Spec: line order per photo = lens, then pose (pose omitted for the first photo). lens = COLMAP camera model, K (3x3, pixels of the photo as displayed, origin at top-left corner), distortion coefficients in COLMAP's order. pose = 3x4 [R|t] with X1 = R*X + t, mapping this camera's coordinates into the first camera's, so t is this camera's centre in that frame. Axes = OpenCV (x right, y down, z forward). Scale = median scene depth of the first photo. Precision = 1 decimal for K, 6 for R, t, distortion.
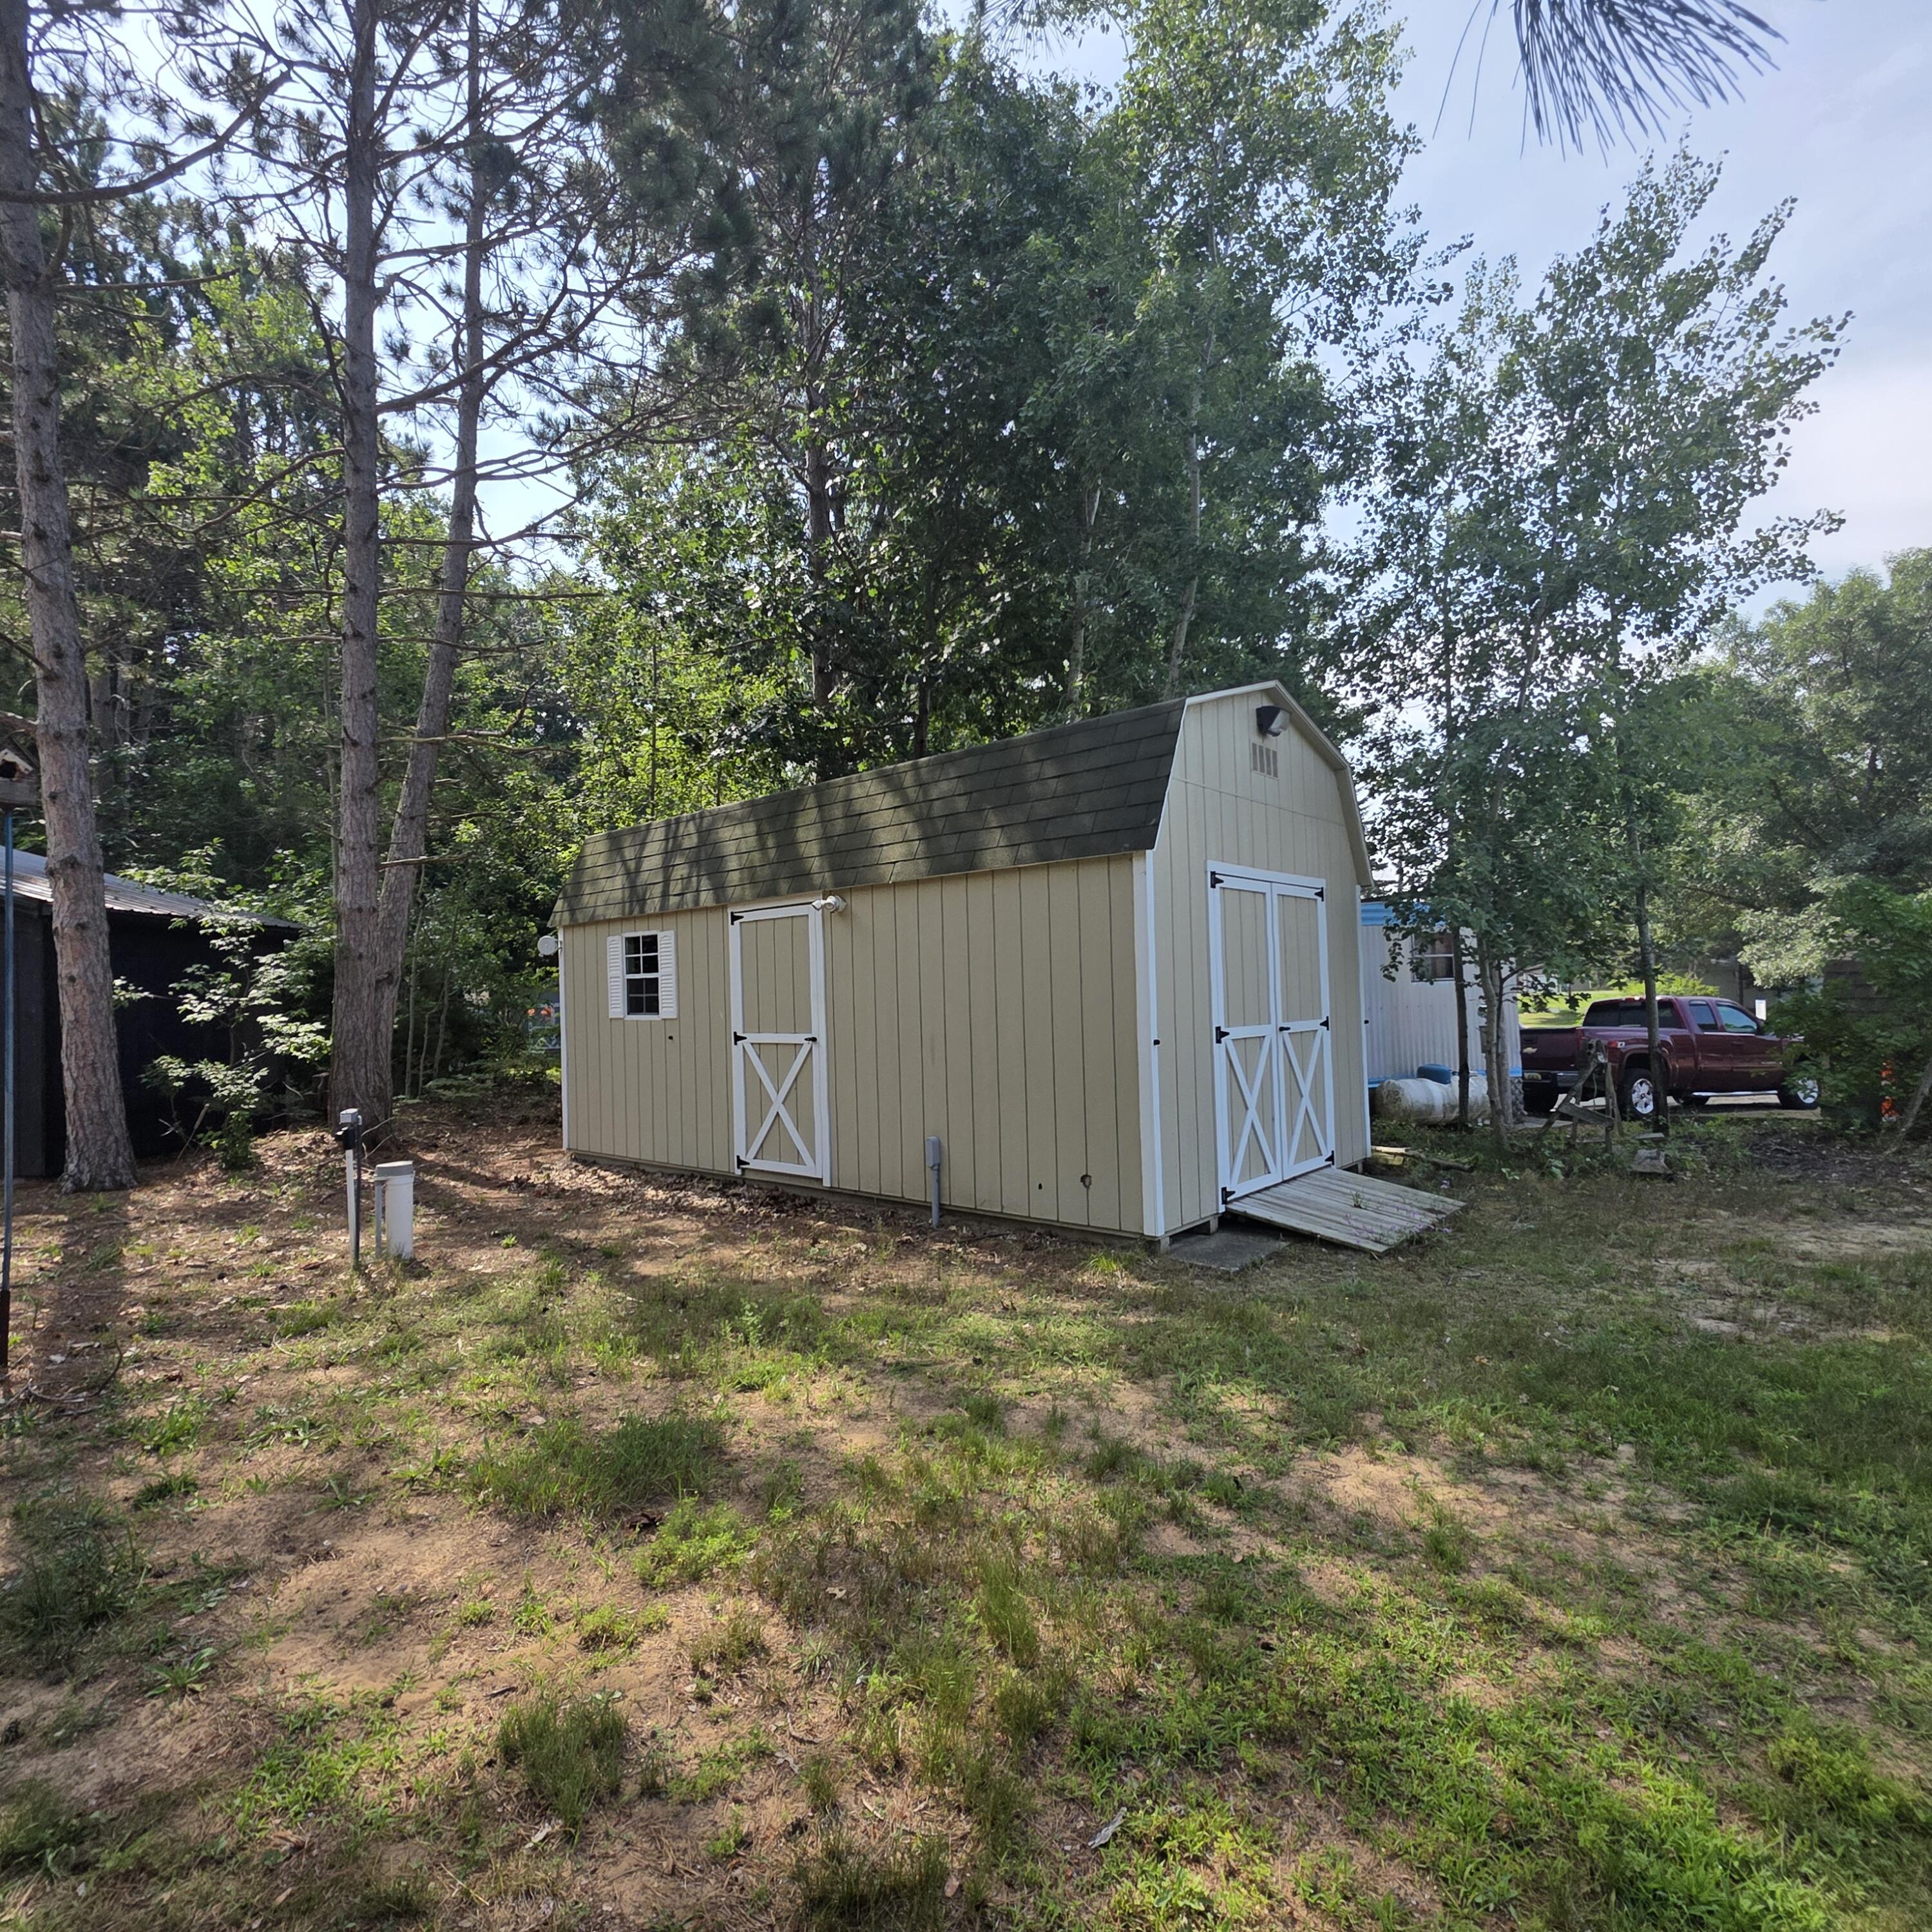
lens RADIAL K [[1018.1, 0, 975.6], [0, 1018.1, 955.7], [0, 0, 1]] dist [0.029126, -0.012398]
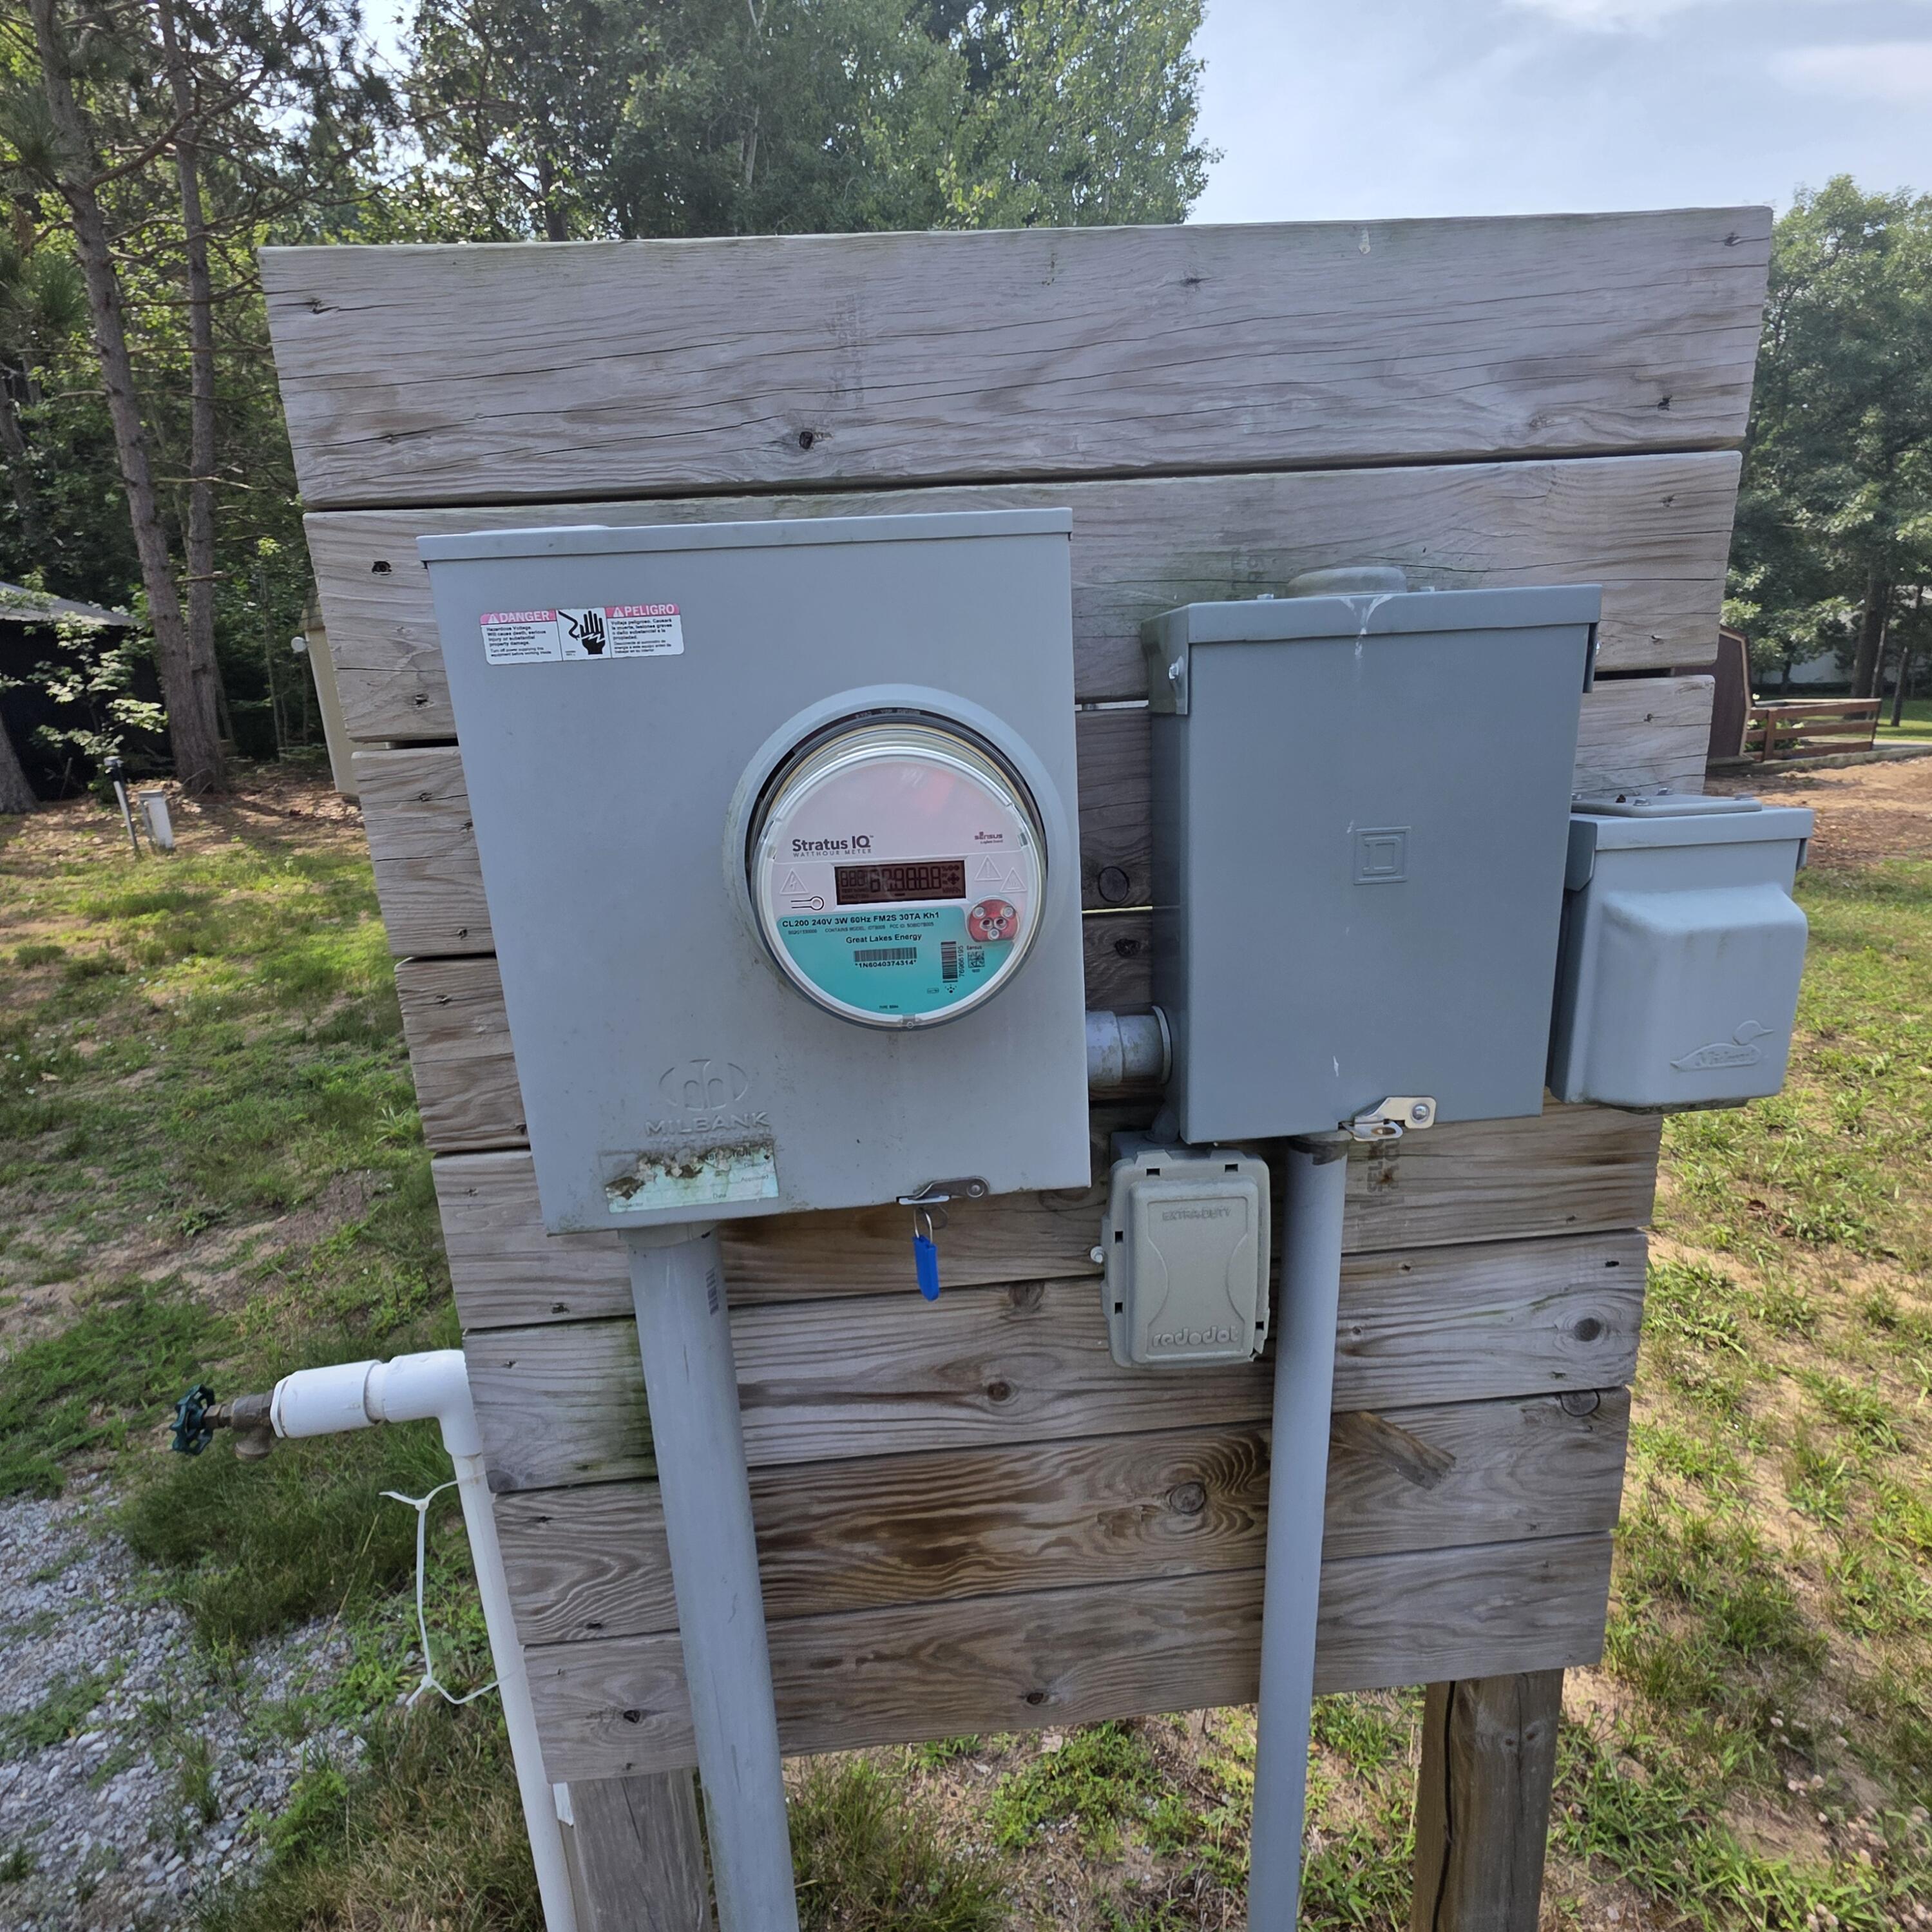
lens RADIAL K [[1005.9, 0, 967.0], [0, 1005.9, 936.7], [0, 0, 1]] dist [0.025383, -0.021547]
pose [[0.999639, 0.005227, -0.026342, 0.522615], [0.002517, 0.958319, 0.285691, -0.020844], [0.026737, -0.285654, 0.957960, -0.391858]]
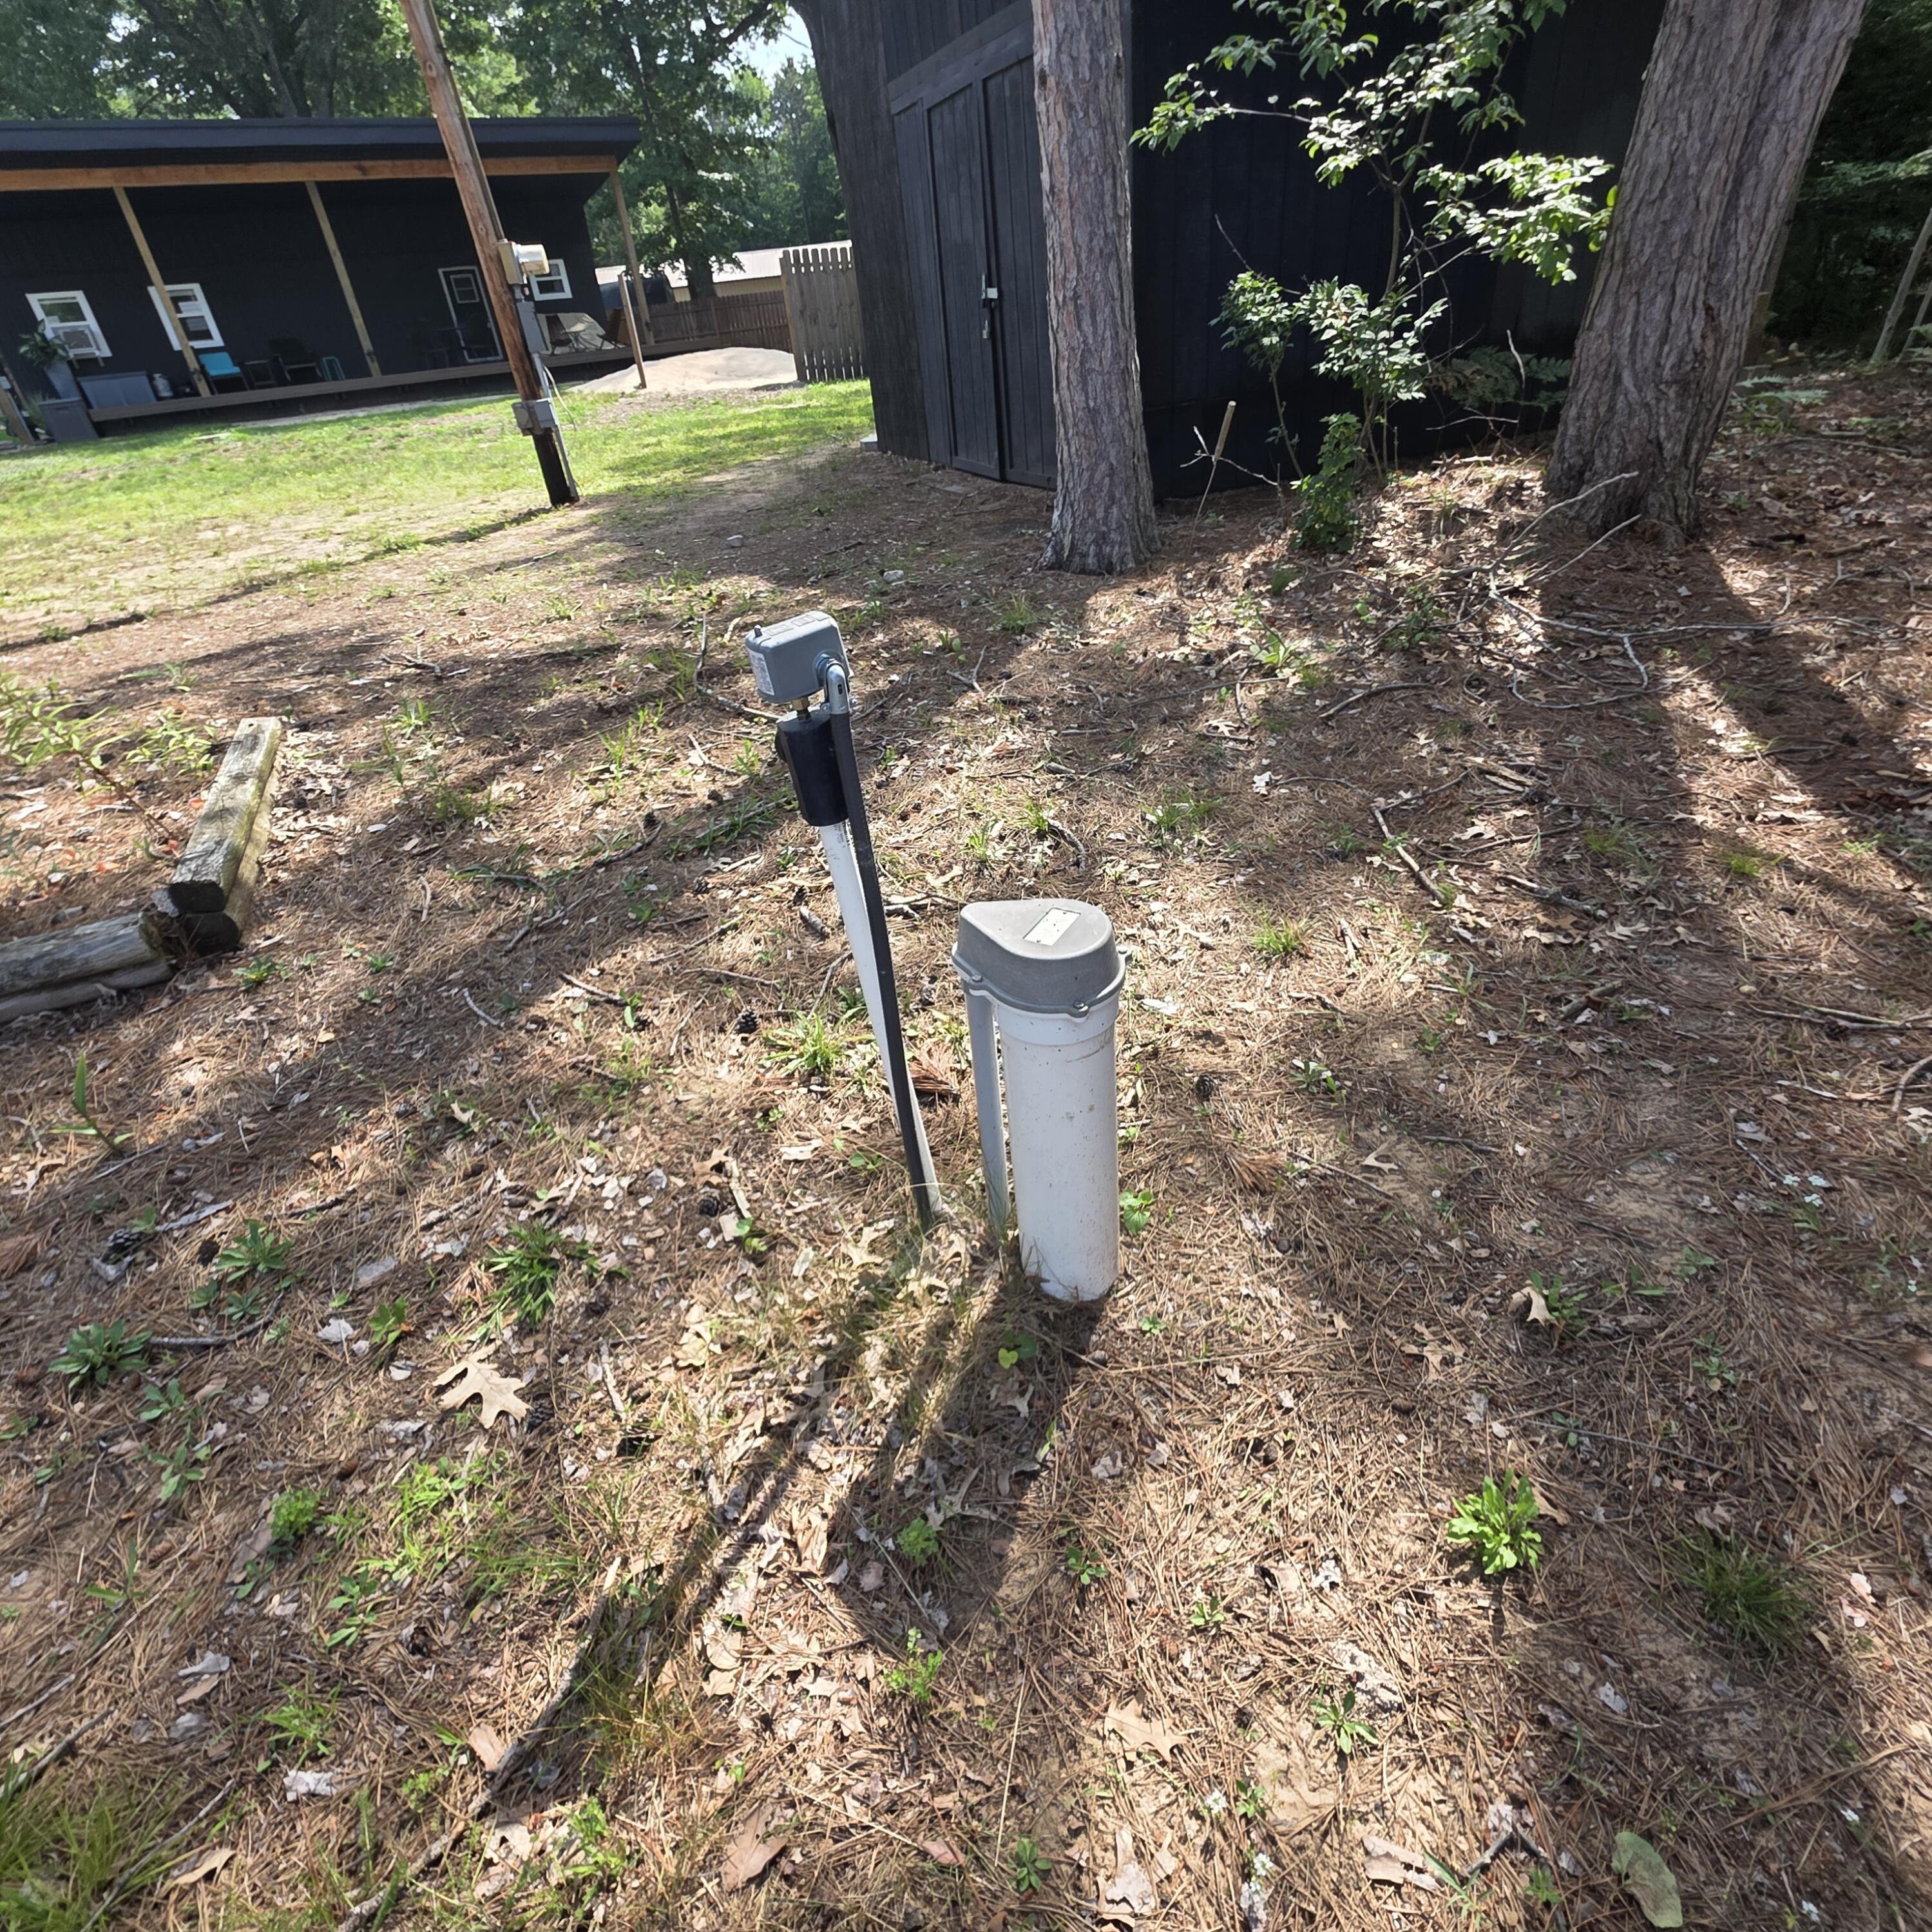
lens RADIAL K [[1018.1, 0, 975.6], [0, 1018.1, 955.7], [0, 0, 1]] dist [0.029126, -0.012398]
pose [[0.352331, 0.497744, -0.792536, -0.278064], [0.121635, 0.815302, 0.566116, 0.066000], [0.927937, -0.295860, 0.226713, 0.643148]]
